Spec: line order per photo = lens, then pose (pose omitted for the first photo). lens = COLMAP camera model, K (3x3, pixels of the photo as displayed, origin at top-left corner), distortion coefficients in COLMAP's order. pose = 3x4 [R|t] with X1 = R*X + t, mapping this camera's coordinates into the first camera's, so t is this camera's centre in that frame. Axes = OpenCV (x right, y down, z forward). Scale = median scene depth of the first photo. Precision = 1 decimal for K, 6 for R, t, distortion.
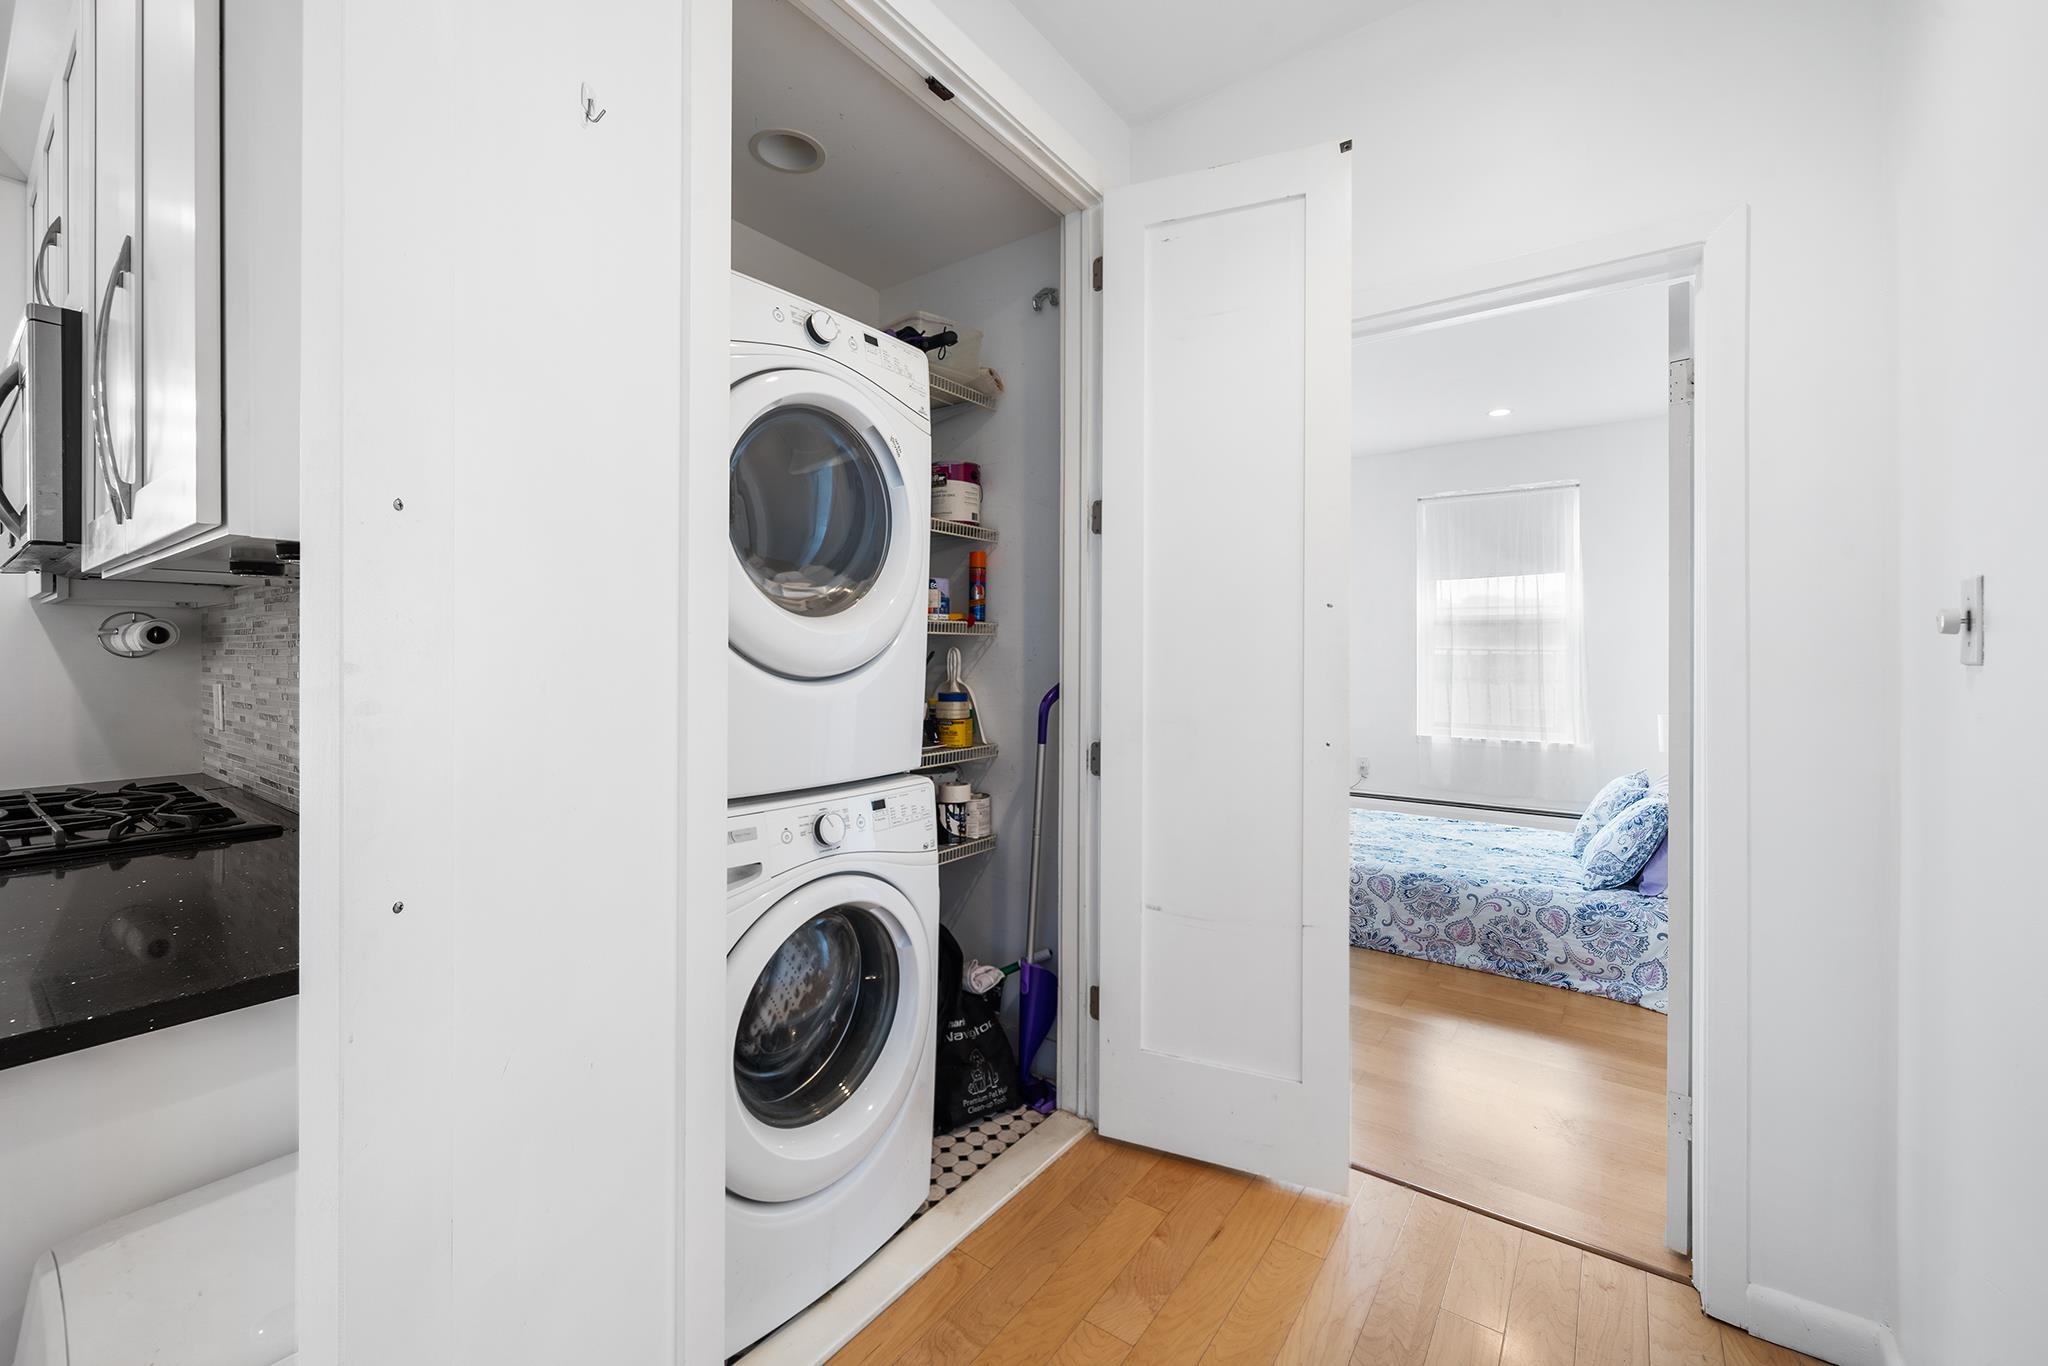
lens RADIAL K [[833.7, 0, 1003.8], [0, 833.7, 658.1], [0, 0, 1]] dist [-0.000610, -0.000022]
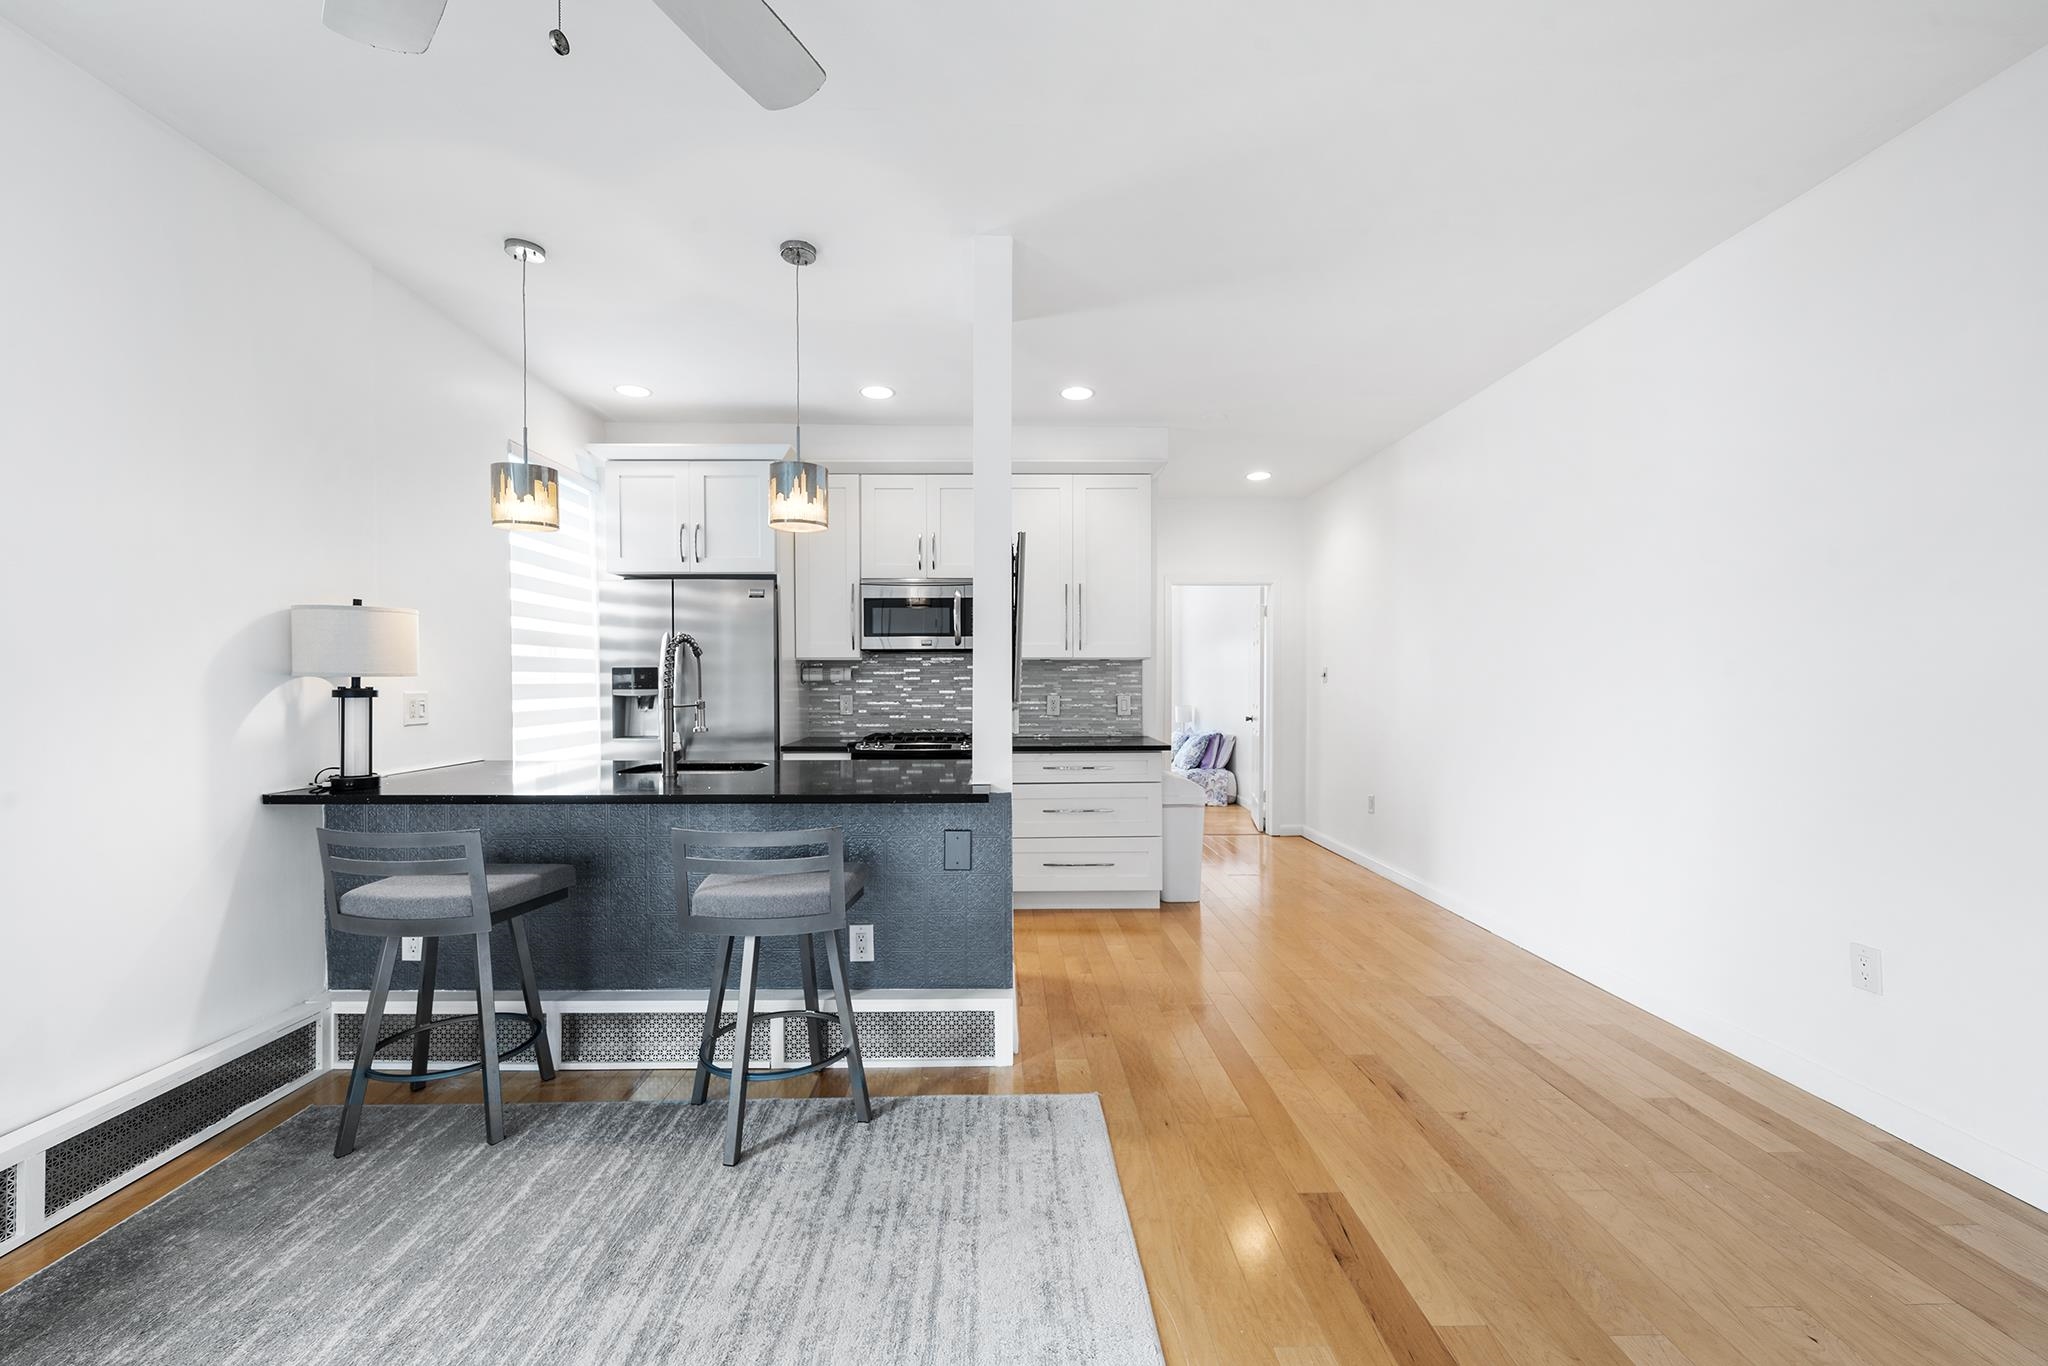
lens RADIAL K [[814.4, 0, 1018.1], [0, 814.4, 690.0], [0, 0, 1]] dist [-0.000391, -0.000079]
pose [[0.791263, -0.009907, 0.611396, -1.292054], [0.005346, 0.999943, 0.009285, -0.000467], [-0.611453, -0.004078, 0.791270, -0.707723]]
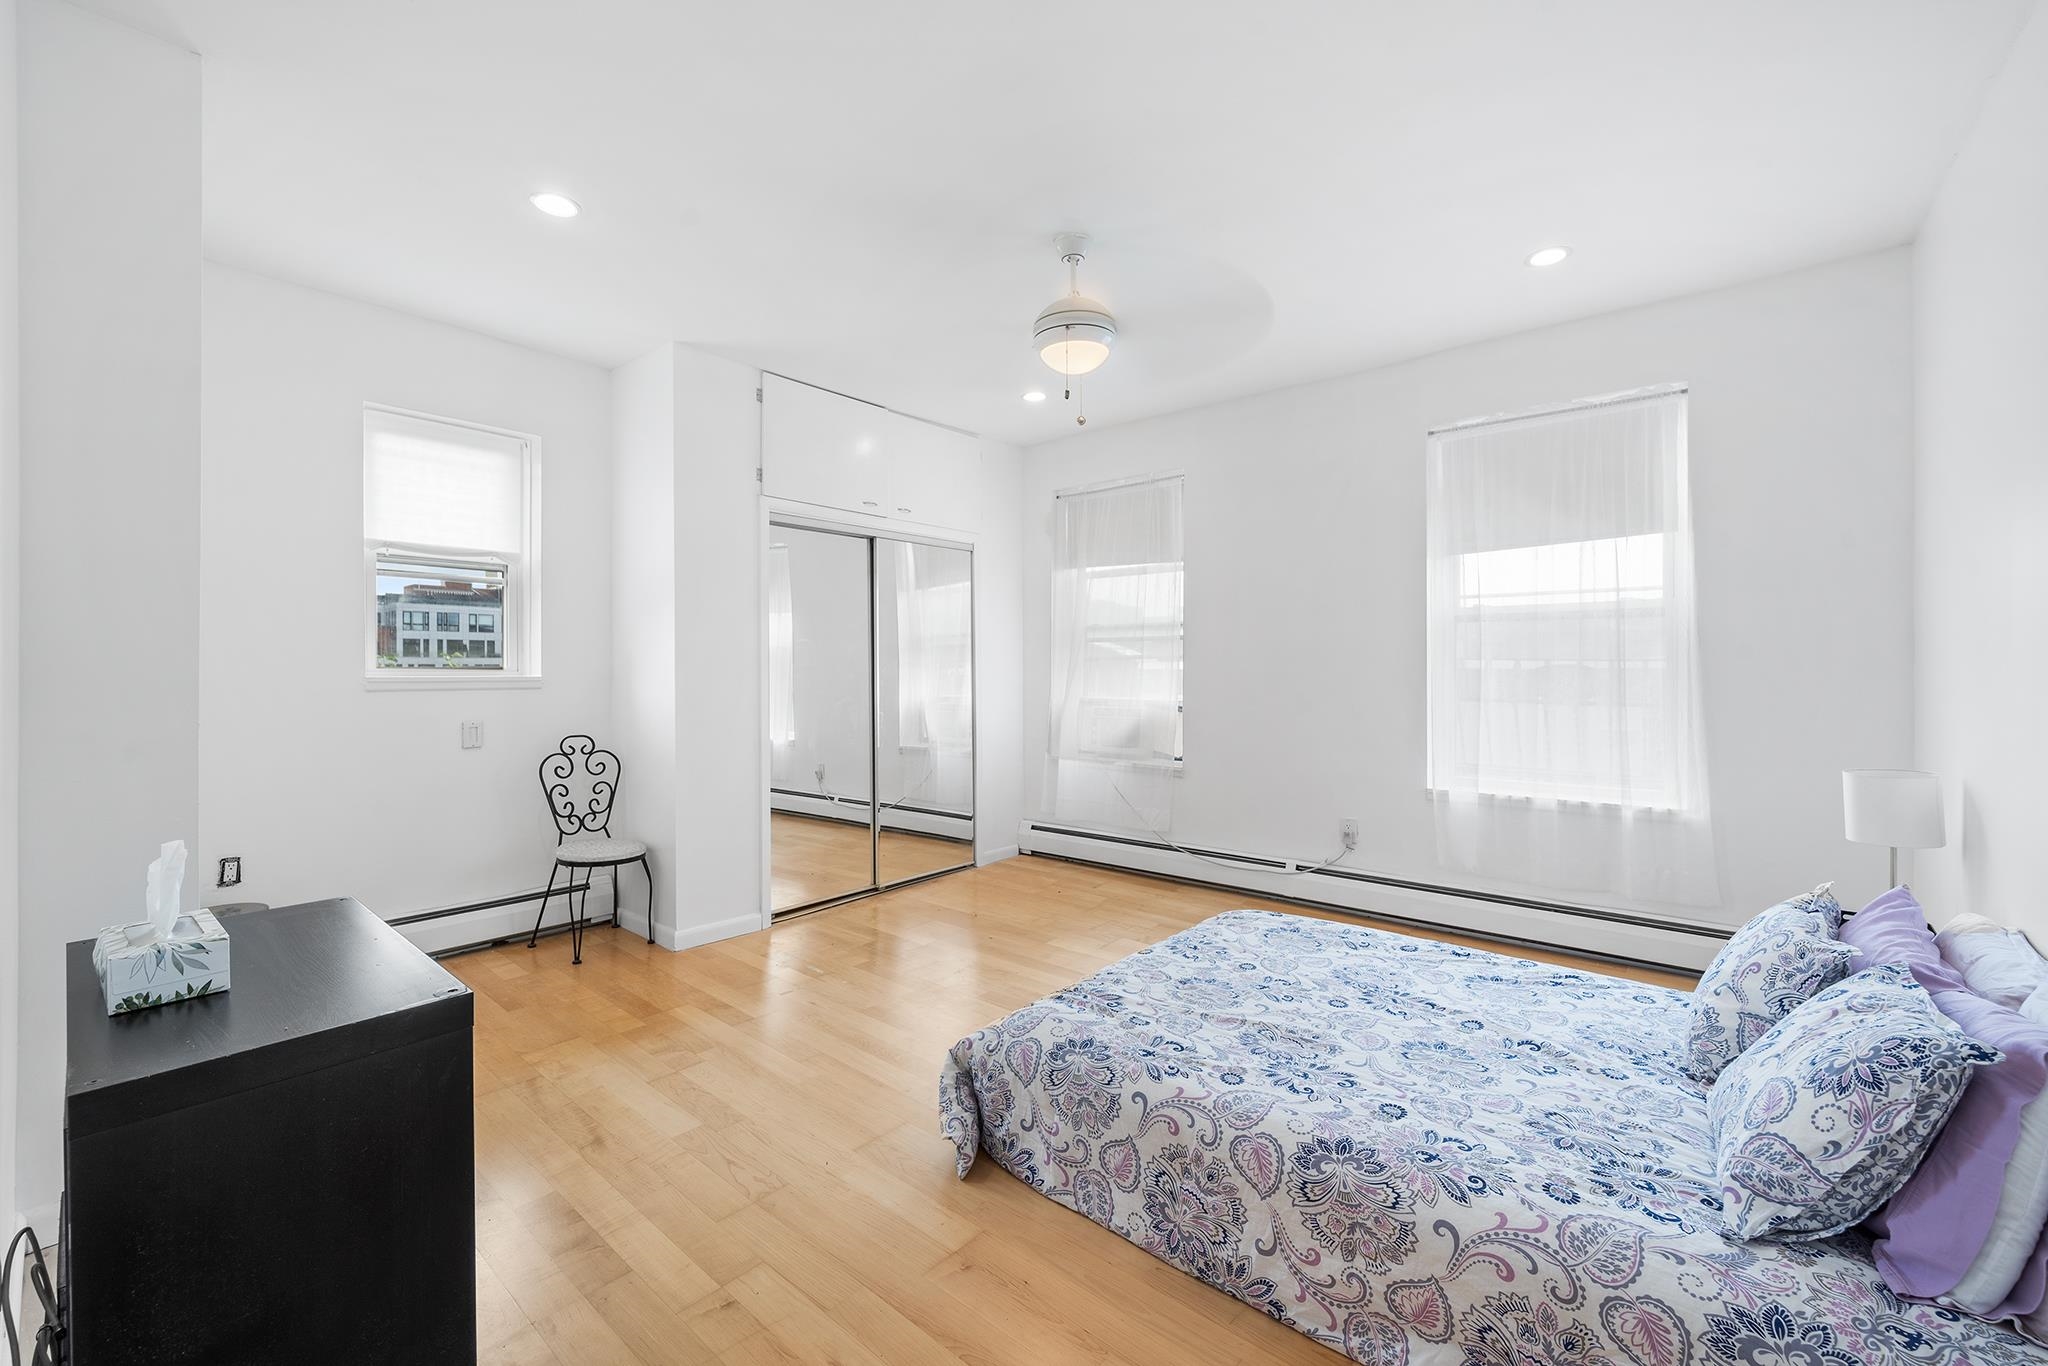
lens RADIAL K [[826.5, 0, 1019.8], [0, 826.5, 674.7], [0, 0, 1]] dist [0.001844, 0.000122]
pose [[0.998043, -0.002940, -0.062463, 0.381779], [0.002998, 0.999995, 0.000842, 0.001943], [0.062460, -0.001028, 0.998047, 0.579451]]
